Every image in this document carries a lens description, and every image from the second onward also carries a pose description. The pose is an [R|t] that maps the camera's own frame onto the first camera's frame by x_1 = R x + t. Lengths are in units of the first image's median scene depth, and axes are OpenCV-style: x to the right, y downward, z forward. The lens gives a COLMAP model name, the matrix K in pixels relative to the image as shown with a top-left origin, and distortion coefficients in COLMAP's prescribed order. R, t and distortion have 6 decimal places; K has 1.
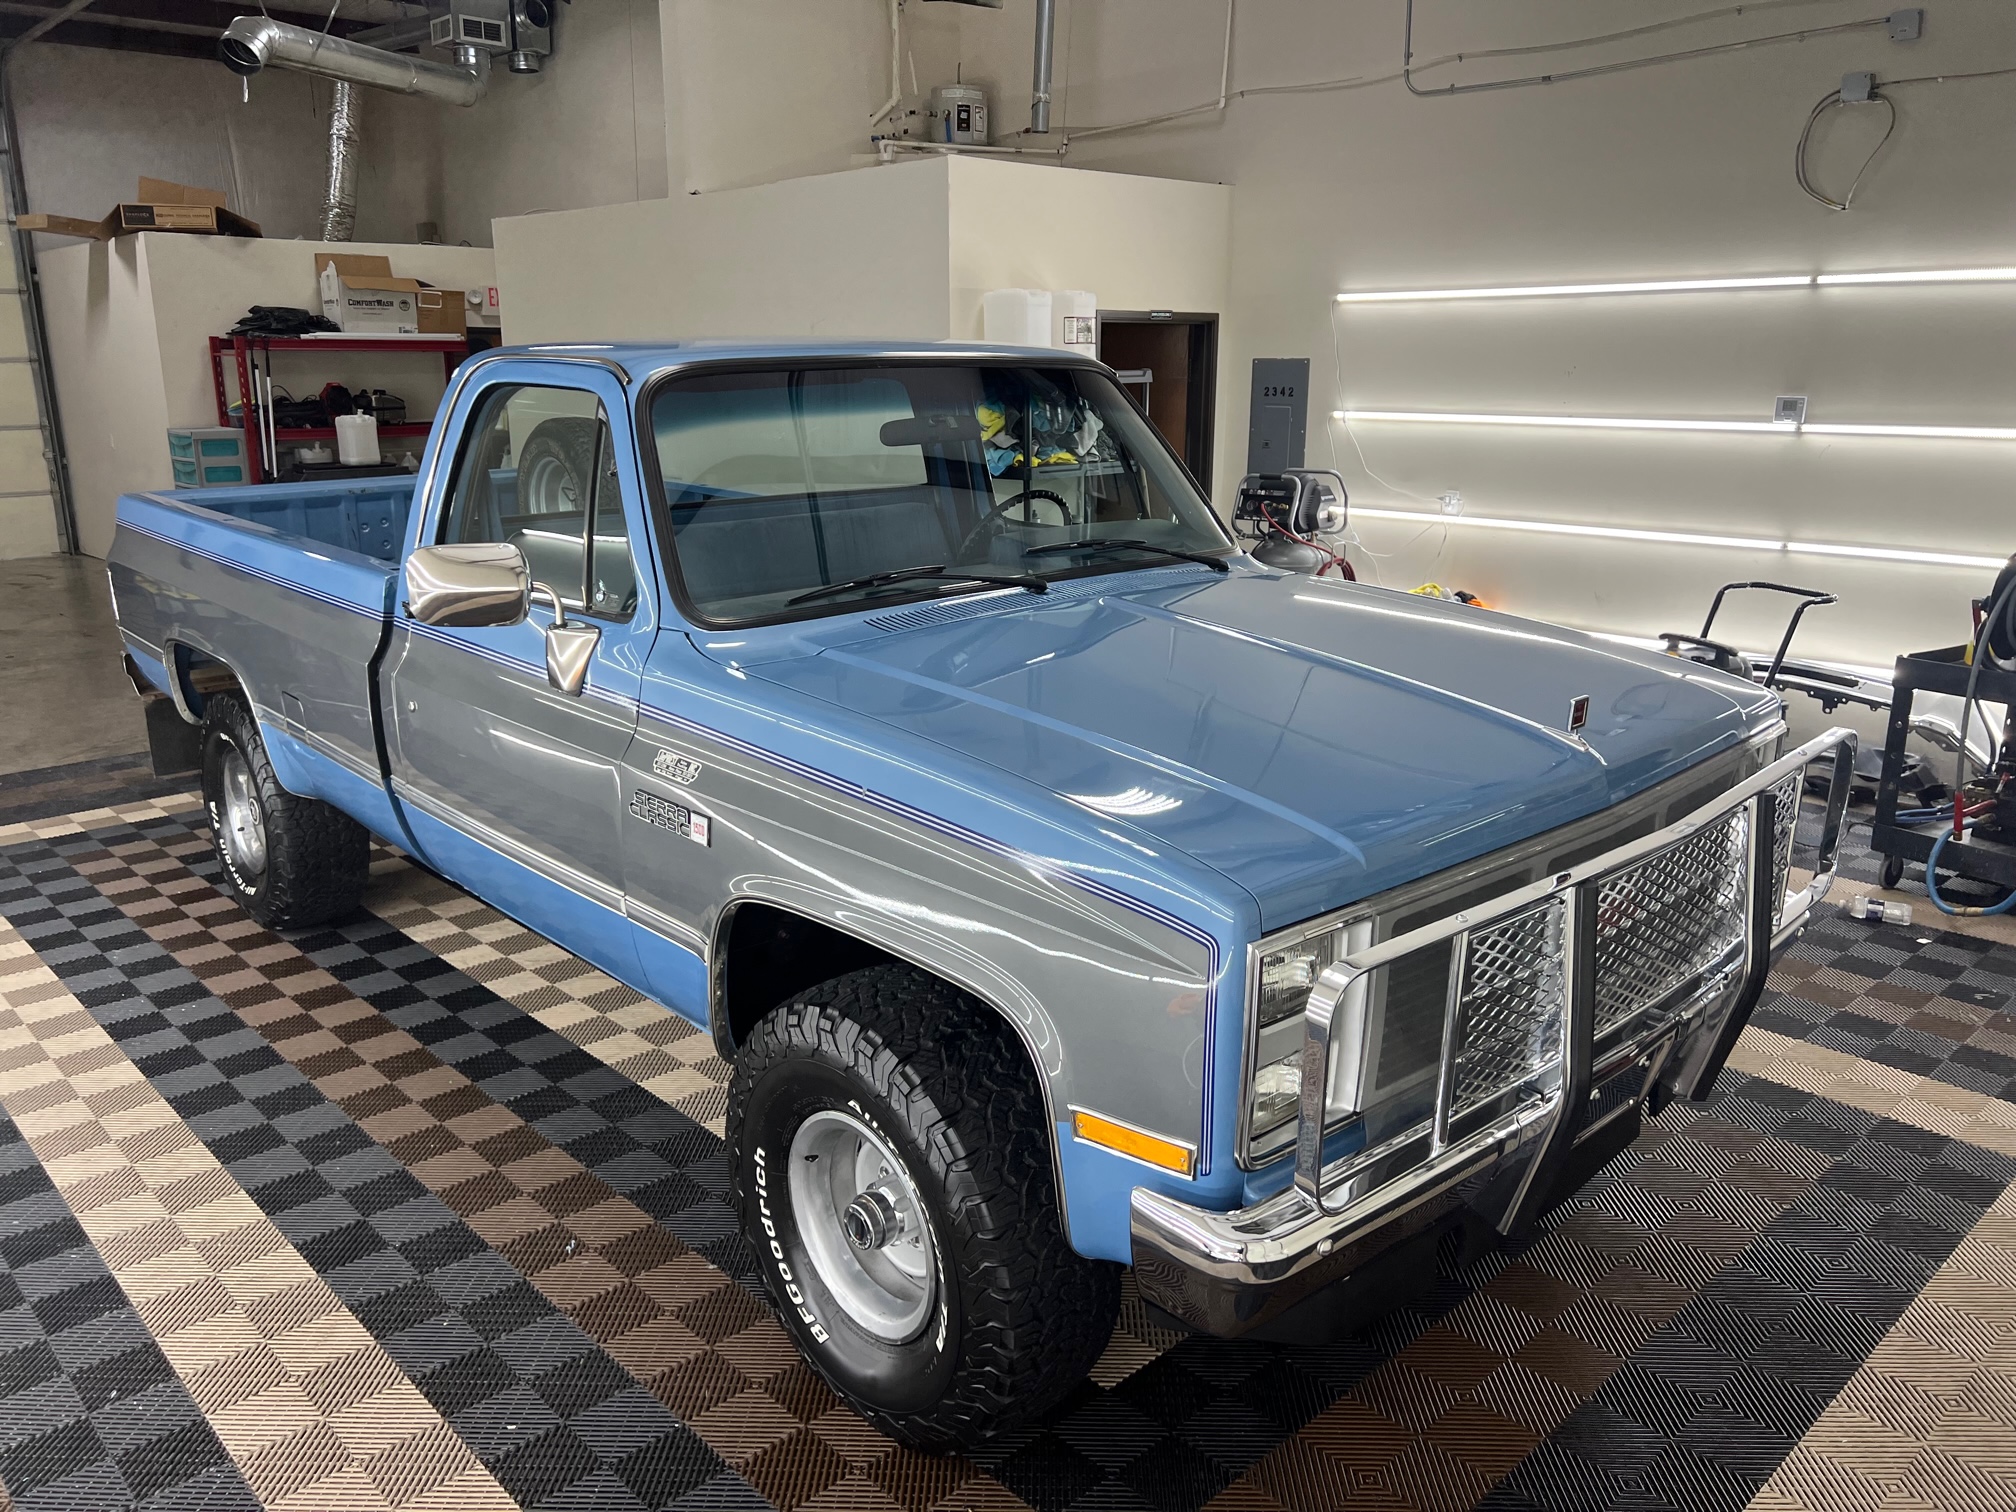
lens RADIAL K [[1567.4, 0, 978.1], [0, 1567.4, 777.8], [0, 0, 1]] dist [0.054968, -0.034954]
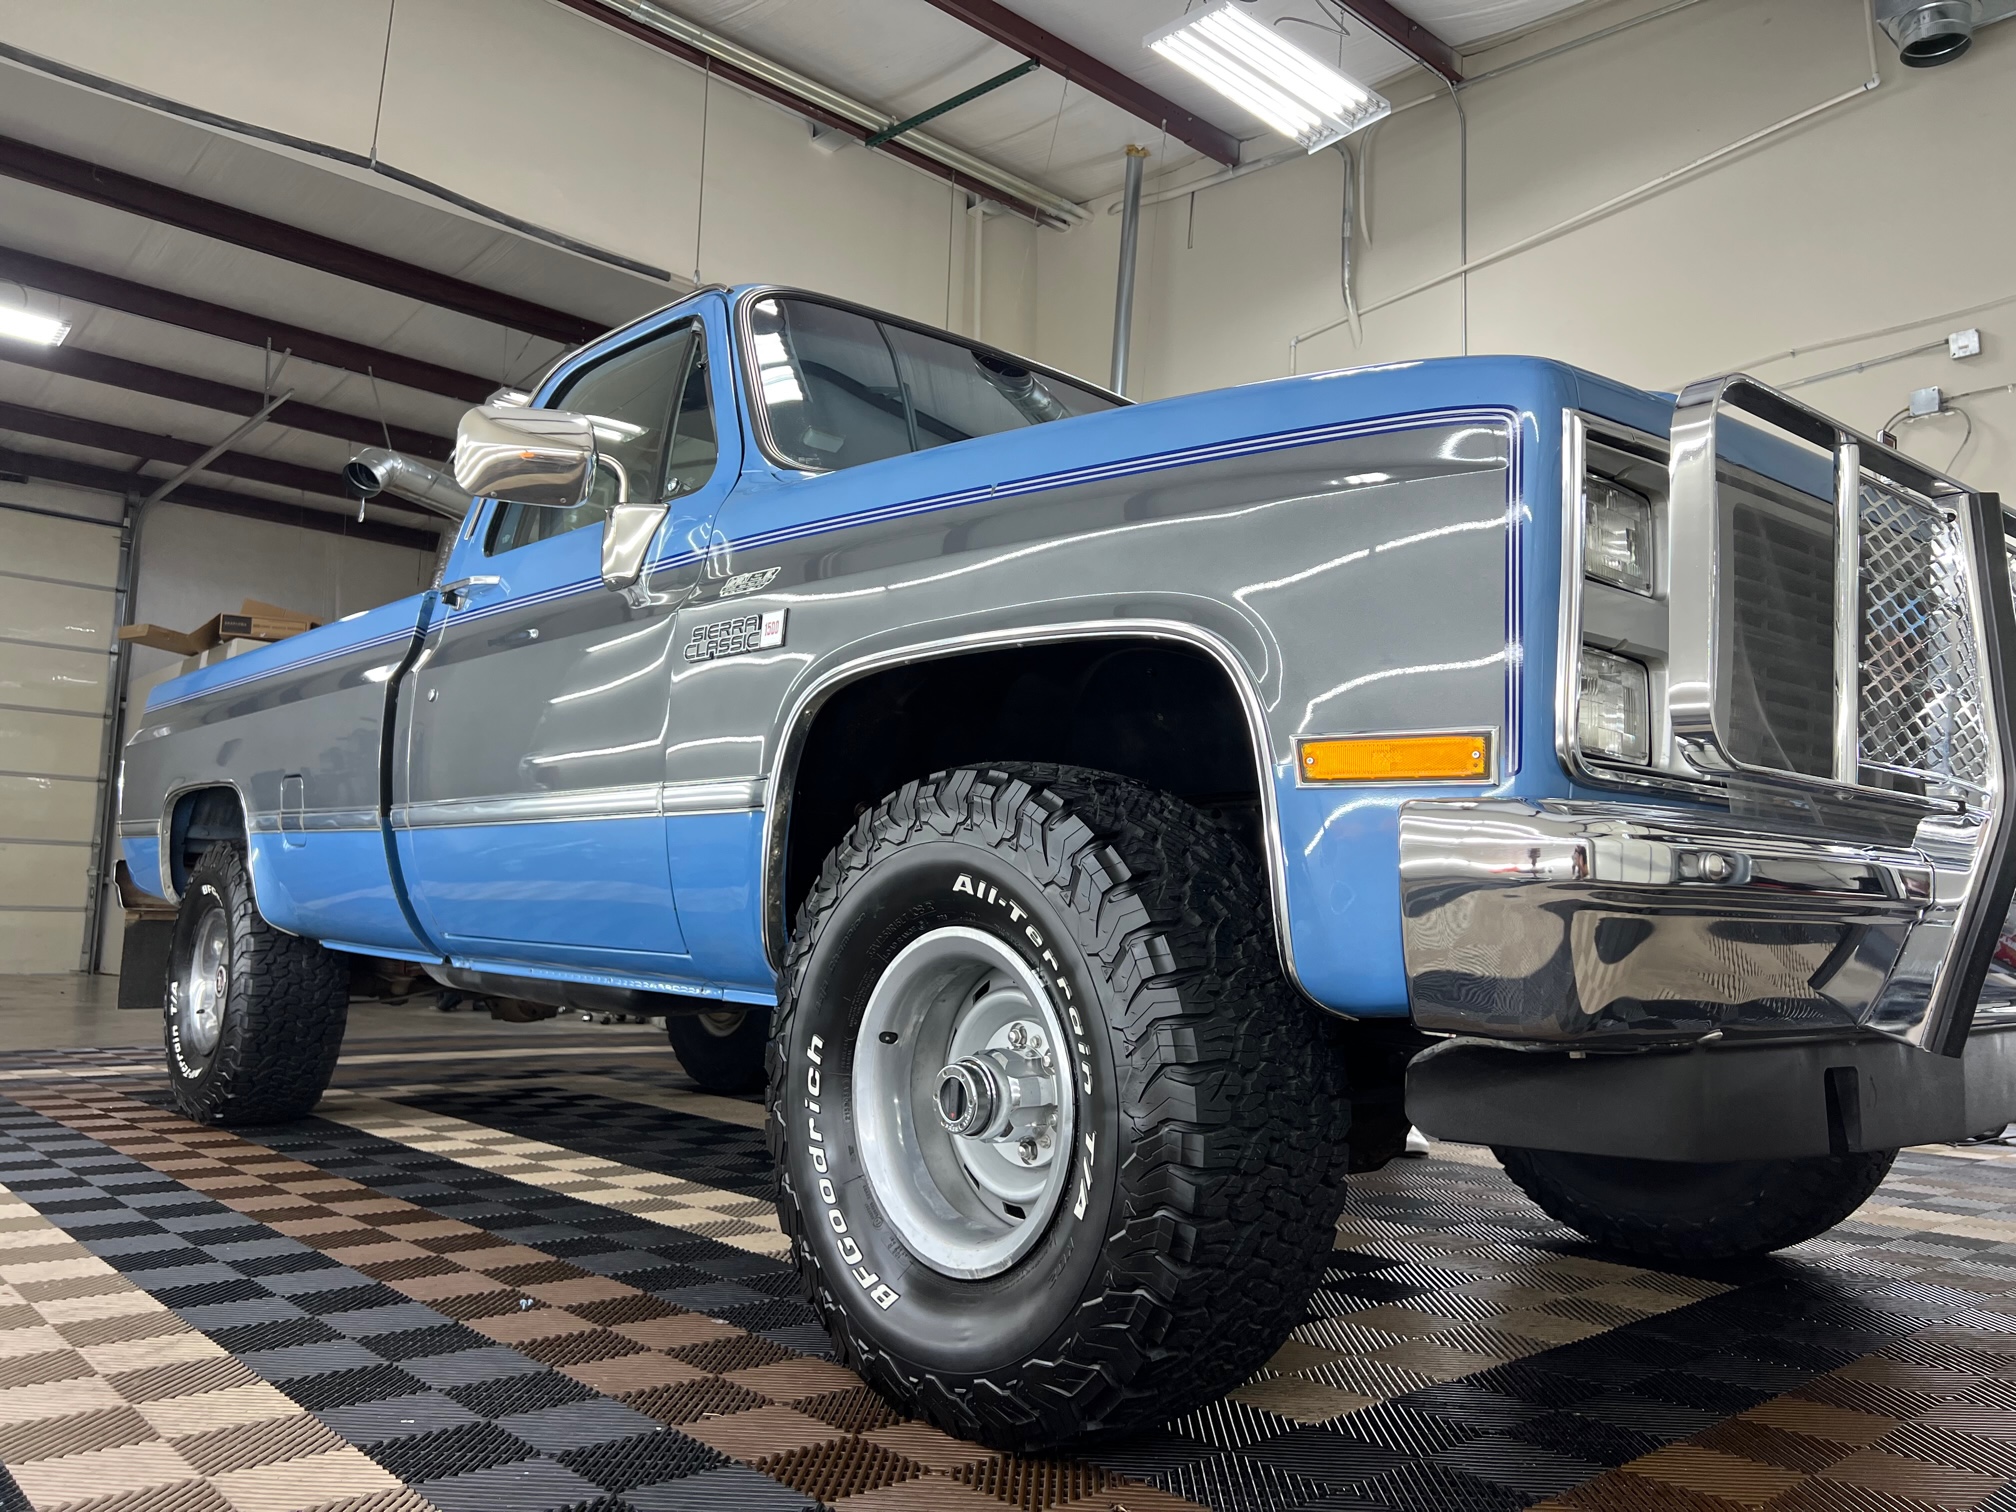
lens RADIAL K [[1567.4, 0, 1010.3], [0, 1567.4, 769.7], [0, 0, 1]] dist [0.054968, -0.034954]
pose [[0.999395, 0.033918, -0.007715, -0.048061], [-0.034431, 0.933127, -0.357895, 0.376644], [-0.004940, 0.357944, 0.933730, 0.279603]]
